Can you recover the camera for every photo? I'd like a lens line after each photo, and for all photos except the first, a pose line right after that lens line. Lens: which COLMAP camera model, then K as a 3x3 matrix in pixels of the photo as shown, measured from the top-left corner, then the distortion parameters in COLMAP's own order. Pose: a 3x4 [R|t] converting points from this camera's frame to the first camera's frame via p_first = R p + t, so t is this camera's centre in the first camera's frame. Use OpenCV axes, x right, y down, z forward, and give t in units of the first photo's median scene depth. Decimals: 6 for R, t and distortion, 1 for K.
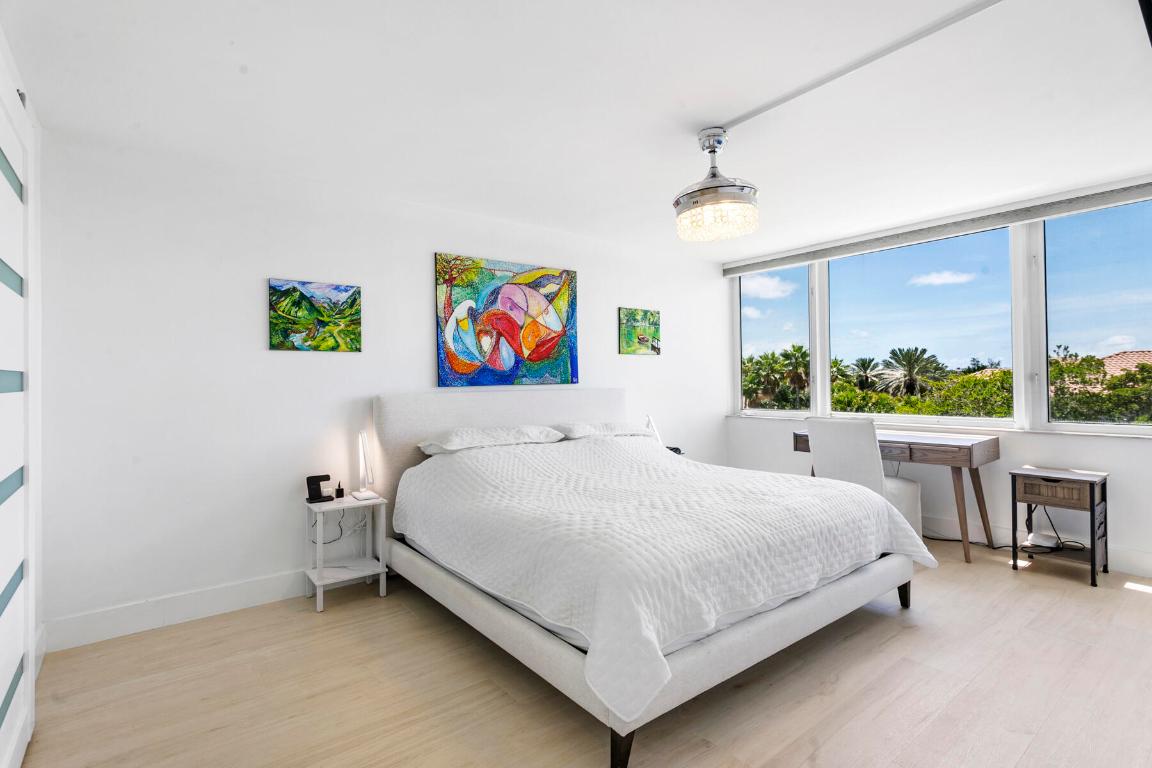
lens RADIAL K [[543.4, 0, 536.2], [0, 543.4, 369.0], [0, 0, 1]] dist [-0.001819, 0.000080]
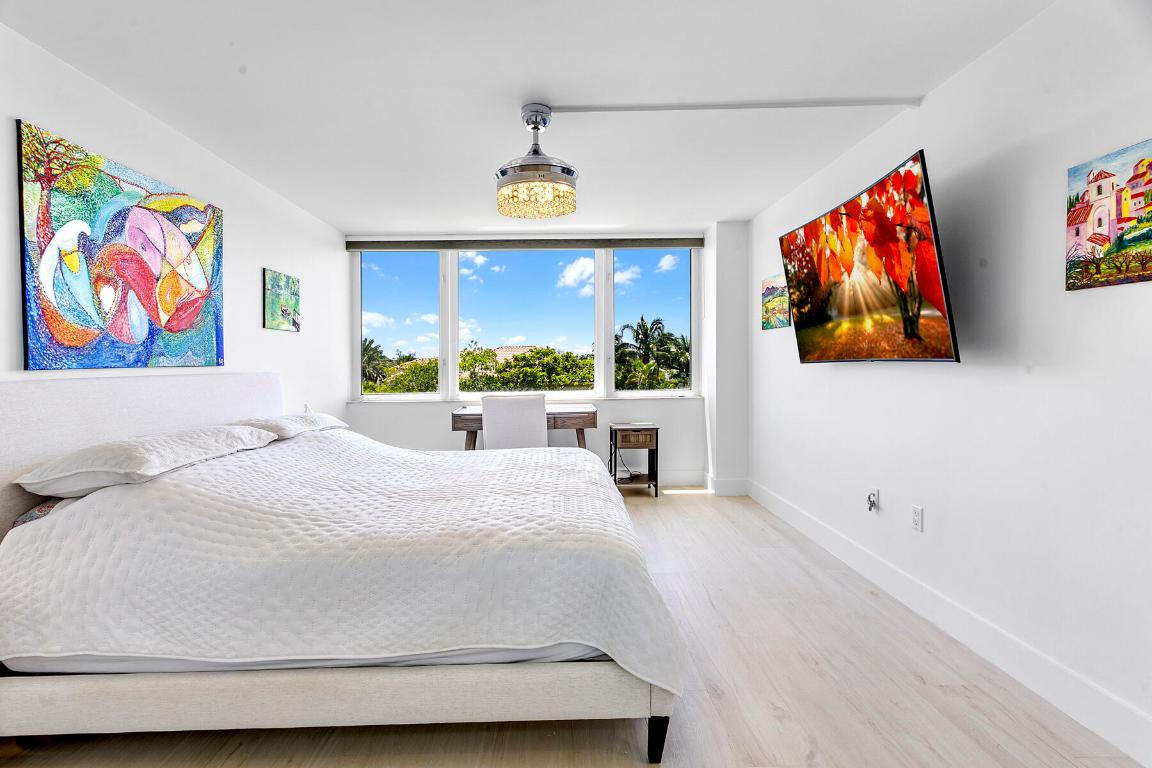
lens RADIAL K [[562.4, 0, 559.3], [0, 562.4, 359.6], [0, 0, 1]] dist [-0.002550, -0.000131]
pose [[0.577918, 0.008351, 0.816052, -0.303533], [-0.012885, 0.999916, -0.001107, 0.014729], [-0.815993, -0.009875, 0.577977, 0.228374]]
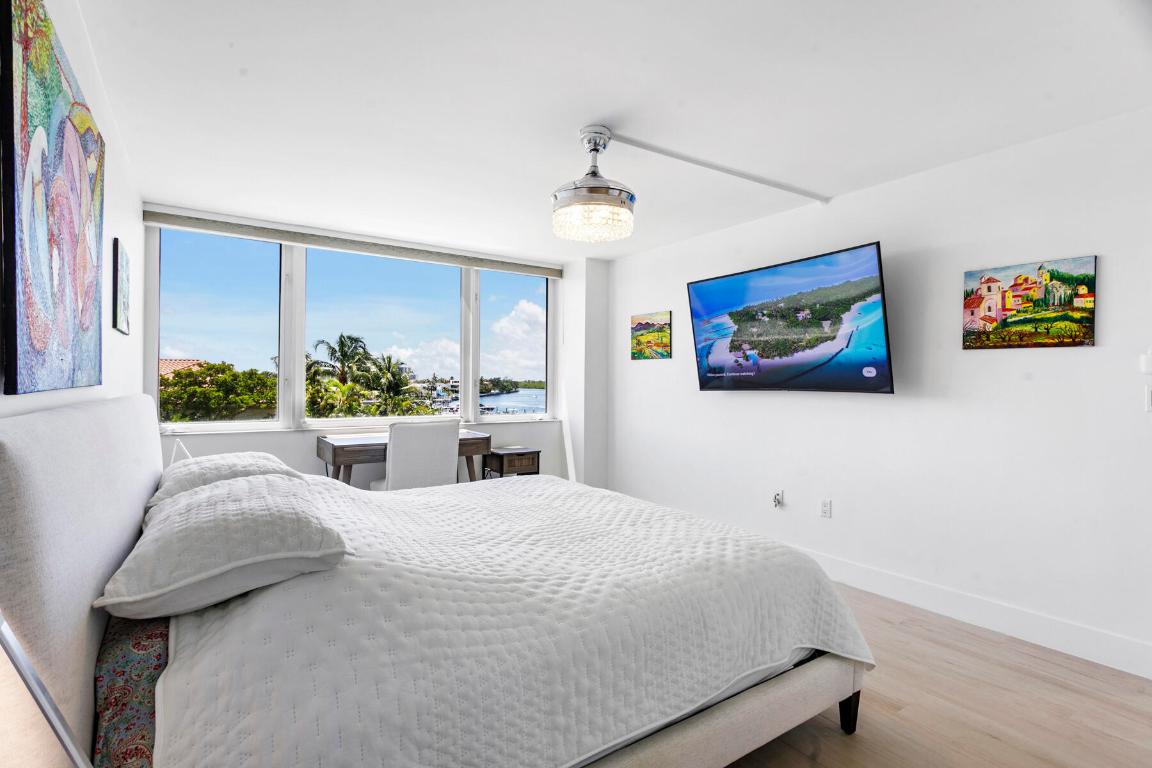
lens RADIAL K [[560.7, 0, 579.4], [0, 560.7, 375.4], [0, 0, 1]] dist [-0.001108, 0.000234]
pose [[0.033736, 0.025129, 0.999115, -0.419882], [-0.031553, 0.999212, -0.024066, 0.018506], [-0.998933, -0.030713, 0.034502, 0.612614]]
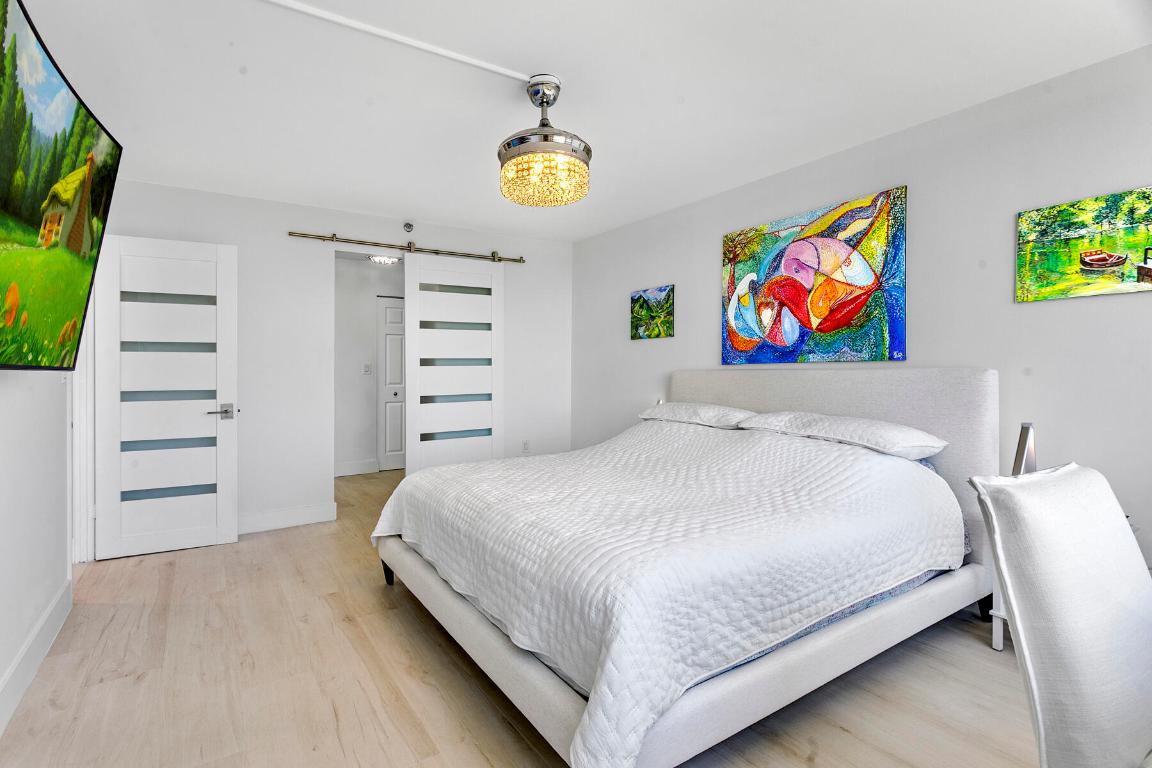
lens RADIAL K [[560.7, 0, 579.4], [0, 560.7, 375.4], [0, 0, 1]] dist [-0.001108, 0.000234]
pose [[-0.040346, 0.008102, -0.999153, 0.834843], [0.010430, 0.999916, 0.007687, 0.038983], [0.999131, -0.010111, -0.040427, 0.712225]]
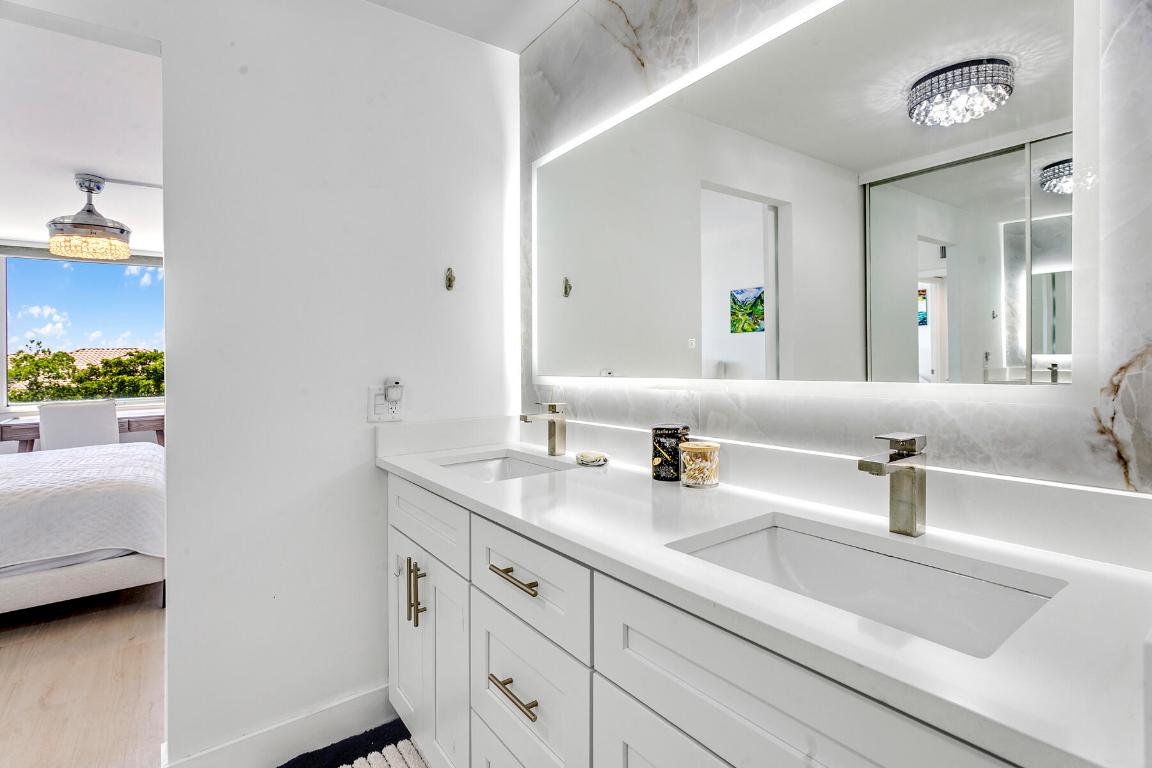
lens RADIAL K [[563.4, 0, 576.7], [0, 563.4, 363.2], [0, 0, 1]] dist [-0.003686, -0.001656]
pose [[0.000107, 0.007556, 0.999971, -0.620925], [-0.006336, 0.999951, -0.007555, 0.004436], [-0.999980, -0.006335, 0.000154, -0.094544]]
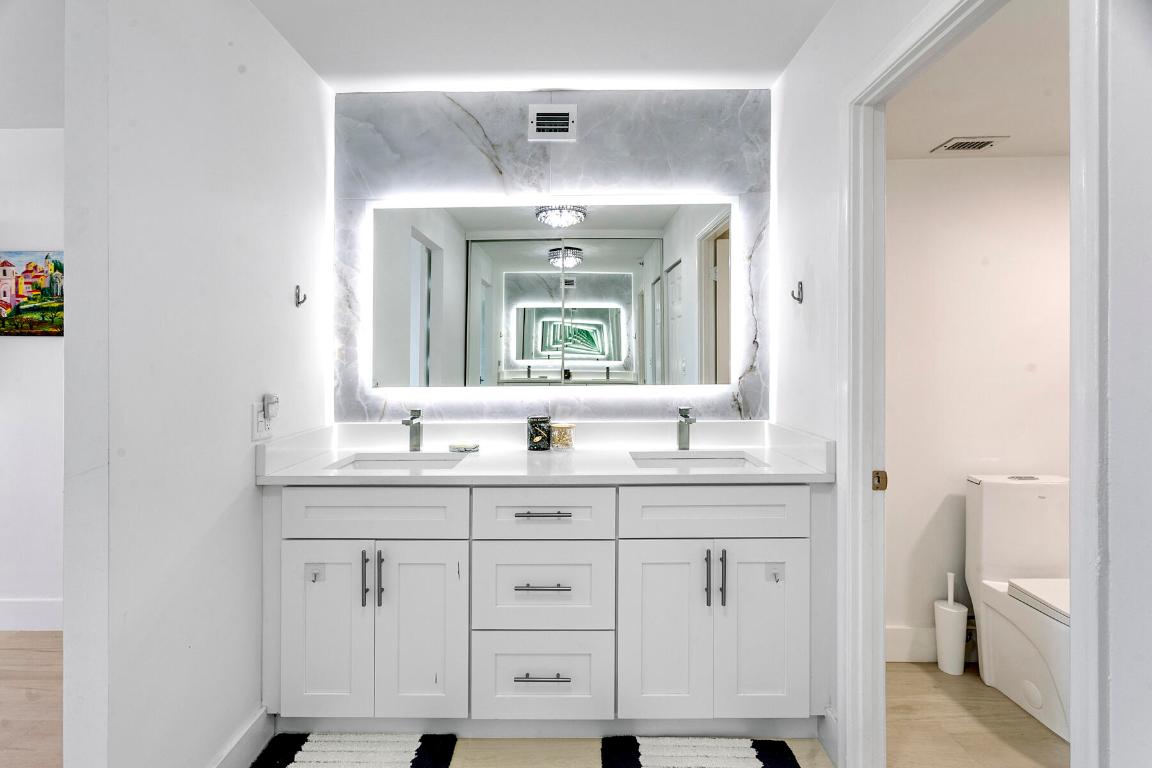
lens RADIAL K [[562.4, 0, 559.3], [0, 562.4, 359.6], [0, 0, 1]] dist [-0.002550, -0.000131]
pose [[-0.795815, 0.013229, 0.605395, -0.623106], [0.002991, 0.999835, -0.017915, -0.005082], [-0.605532, -0.012446, -0.795724, 0.267697]]
